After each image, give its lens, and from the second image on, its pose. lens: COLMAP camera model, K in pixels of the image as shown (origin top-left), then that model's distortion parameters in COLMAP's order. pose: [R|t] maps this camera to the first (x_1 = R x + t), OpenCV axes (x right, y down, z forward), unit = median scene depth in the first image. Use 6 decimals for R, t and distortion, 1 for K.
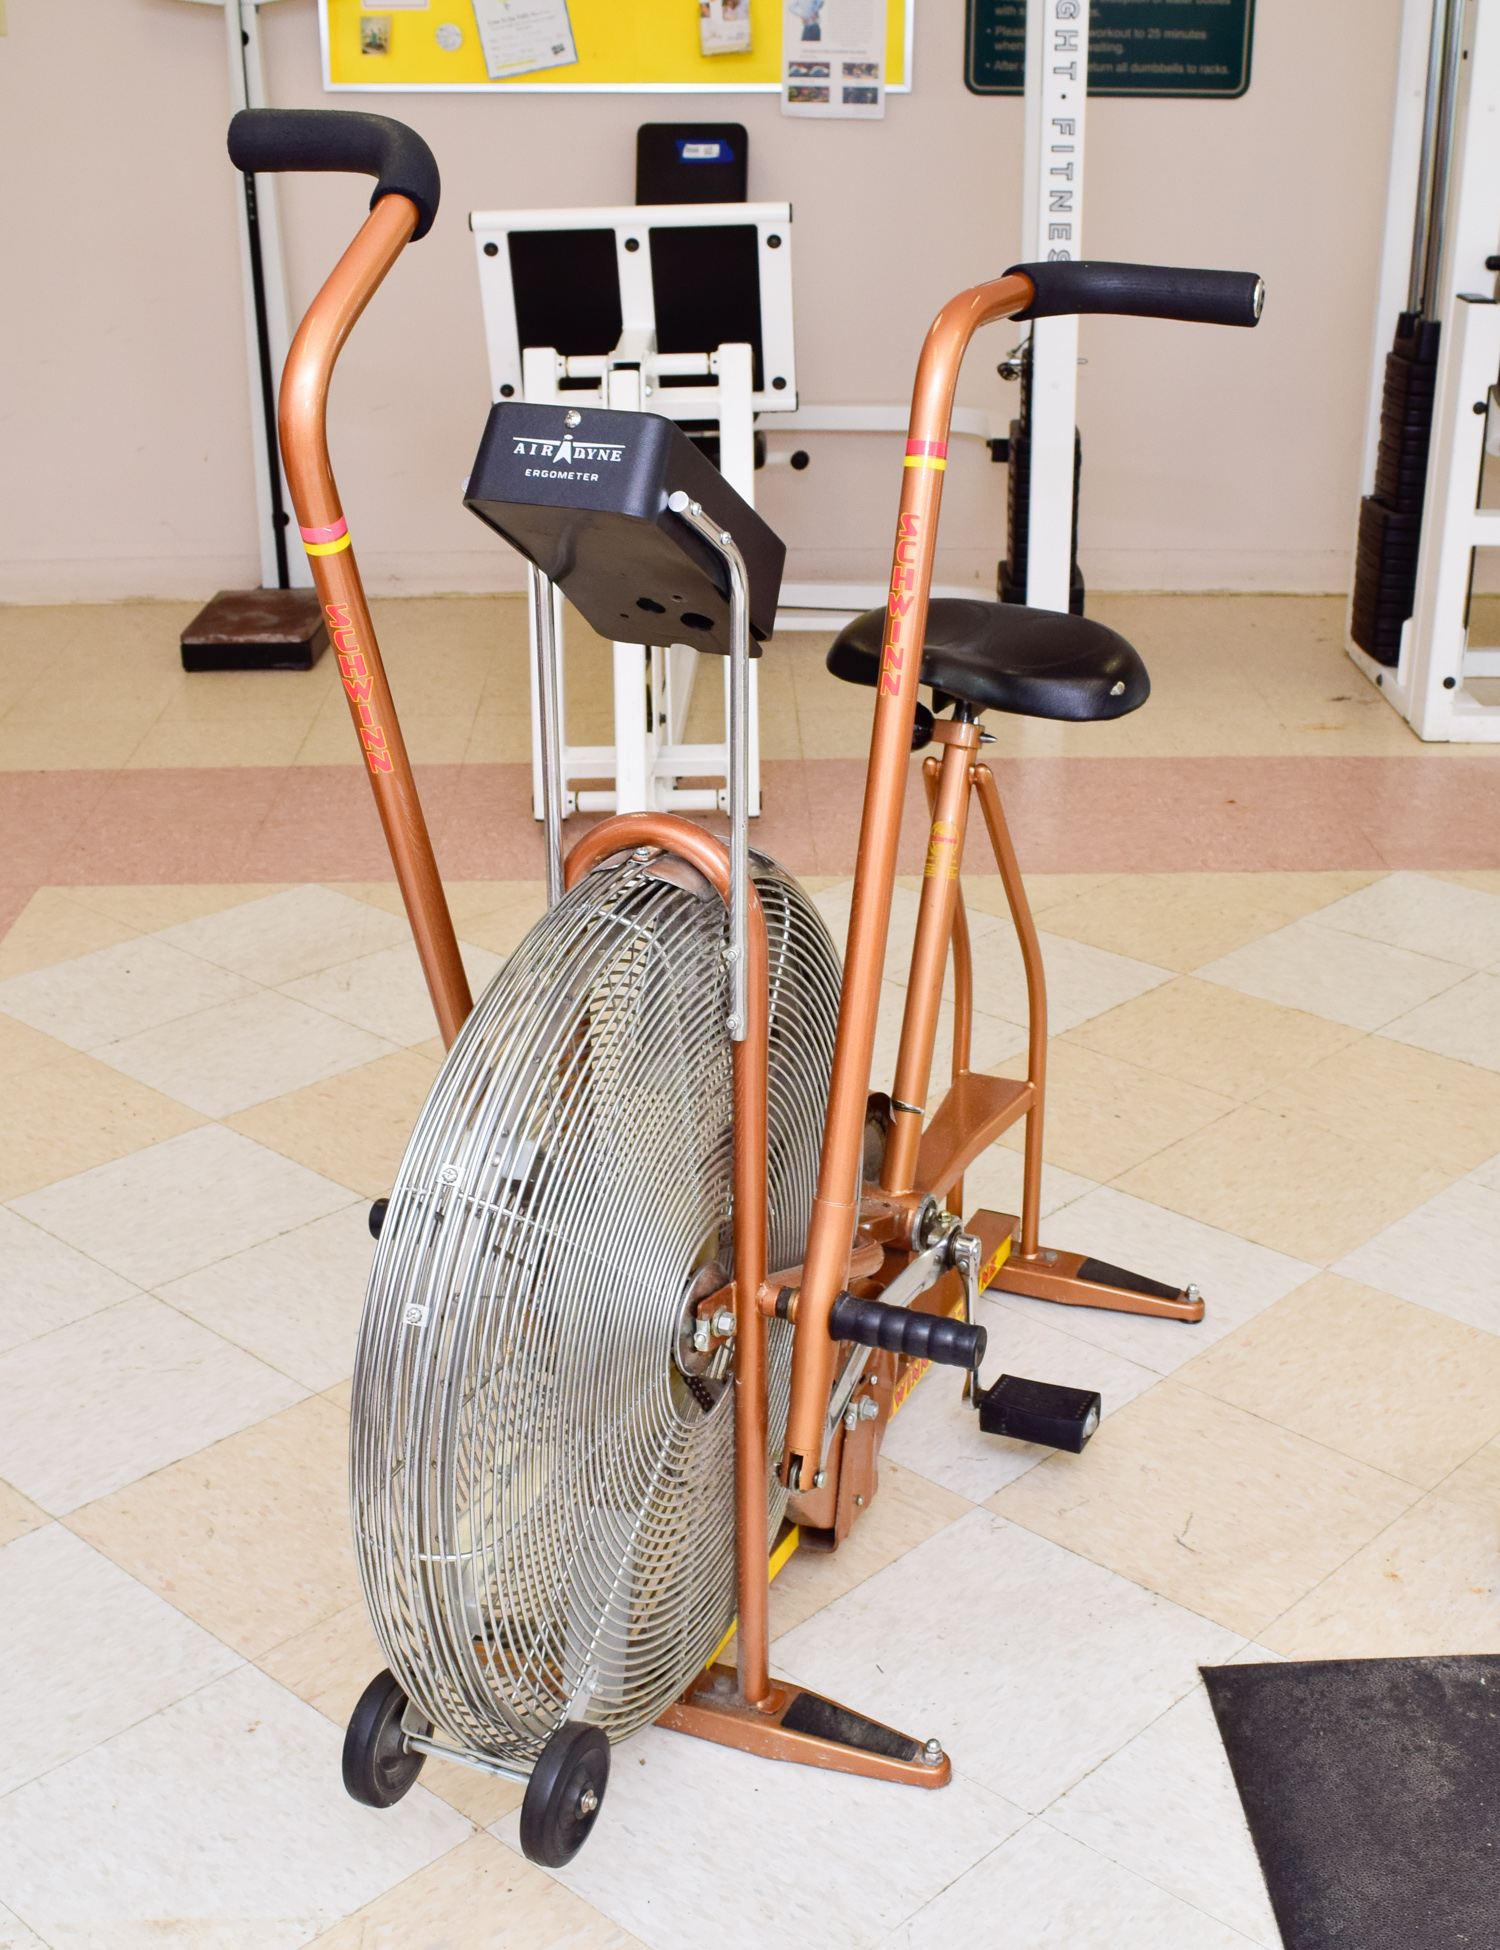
lens RADIAL K [[2132.8, 0, 752.4], [0, 2132.8, 970.5], [0, 0, 1]] dist [-0.052163, 0.000000]
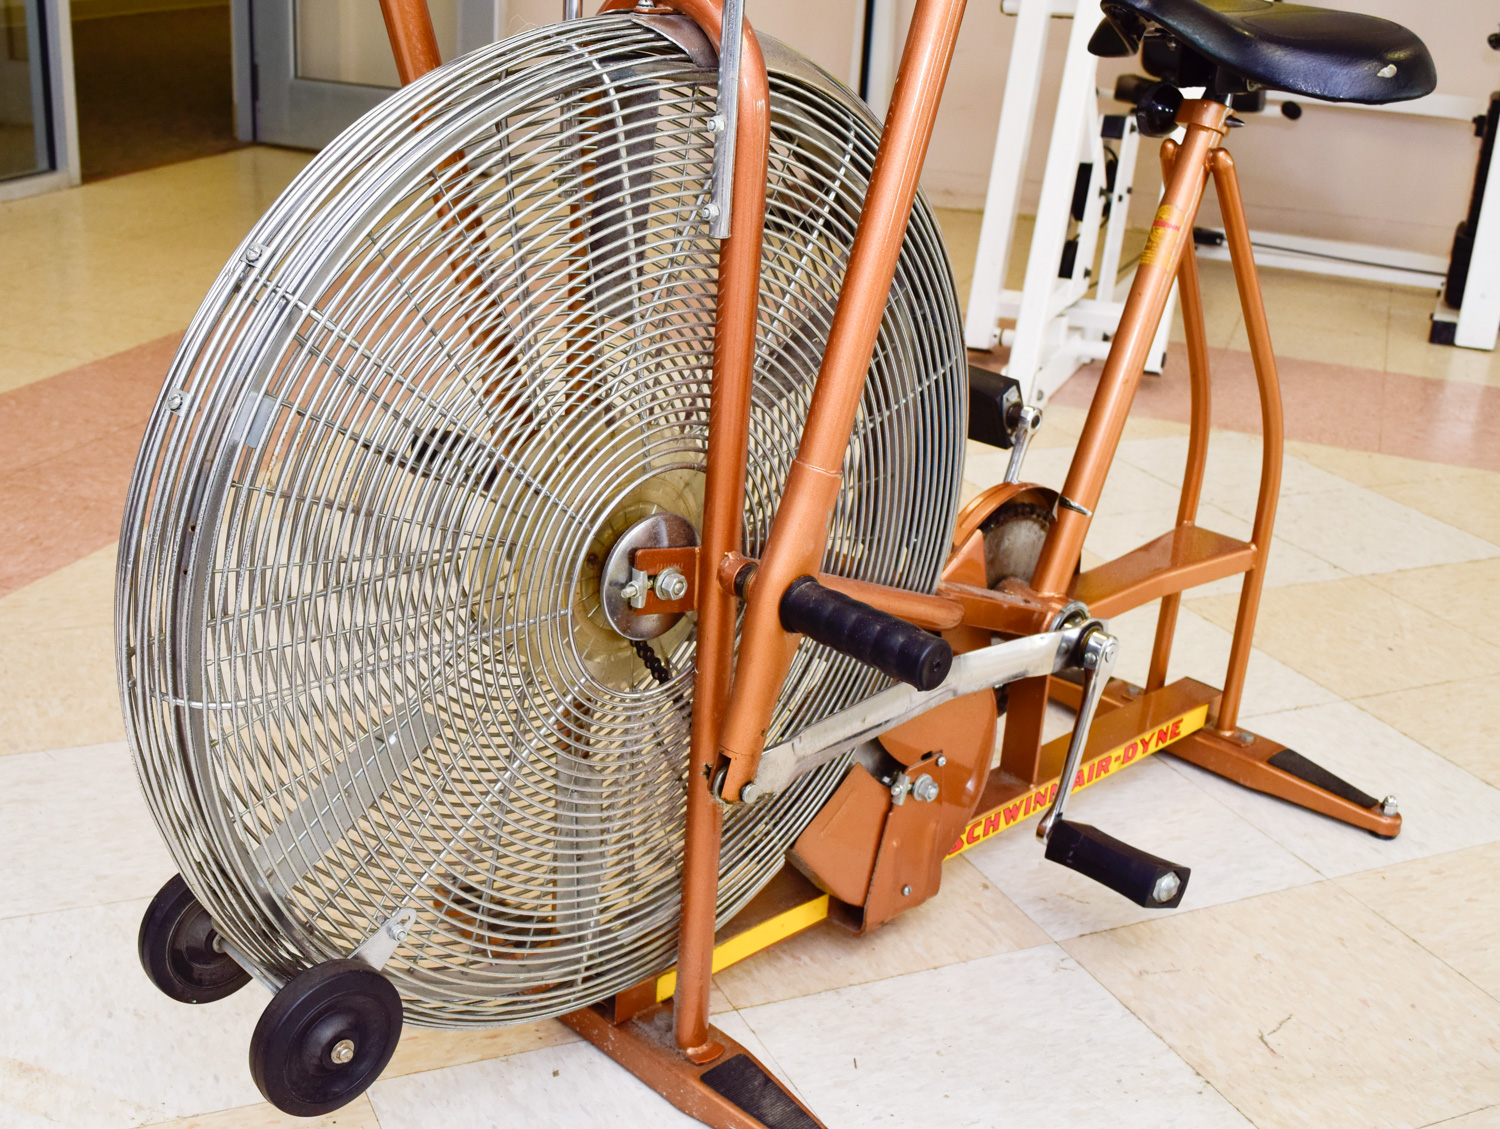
lens RADIAL K [[1562.4, 0, 747.9], [0, 1562.4, 567.7], [0, 0, 1]] dist [-0.044643, 0.000000]
pose [[0.923290, 0.191577, -0.332917, 0.173130], [-0.199682, 0.979809, 0.010044, 0.112076], [0.328119, 0.057204, 0.942903, 0.312549]]
